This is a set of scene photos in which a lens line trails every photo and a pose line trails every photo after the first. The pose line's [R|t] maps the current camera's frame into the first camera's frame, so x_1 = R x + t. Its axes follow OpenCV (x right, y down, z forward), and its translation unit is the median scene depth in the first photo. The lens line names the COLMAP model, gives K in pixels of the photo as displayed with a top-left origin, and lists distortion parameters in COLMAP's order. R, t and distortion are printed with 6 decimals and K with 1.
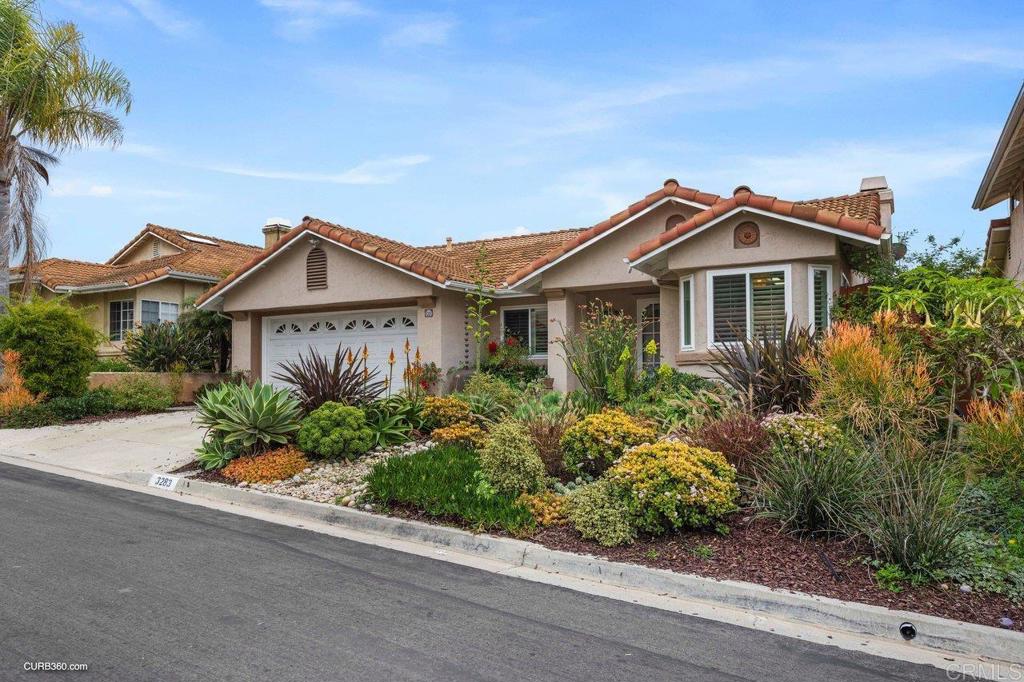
lens RADIAL K [[702.4, 0, 507.8], [0, 702.4, 345.7], [0, 0, 1]] dist [0.009916, 0.001834]
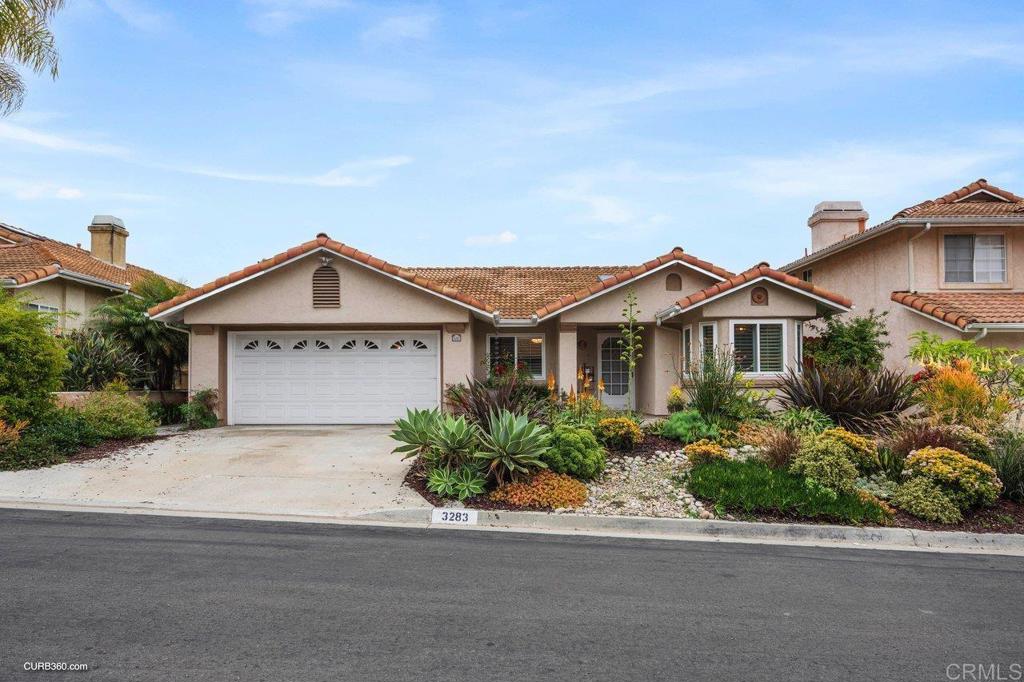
lens RADIAL K [[578.3, 0, 519.7], [0, 578.3, 370.4], [0, 0, 1]] dist [0.006688, -0.000644]
pose [[0.865439, 0.014149, 0.500815, -0.496016], [-0.022826, 0.999677, 0.011201, -0.008329], [-0.500494, -0.021126, 0.865482, 0.173631]]
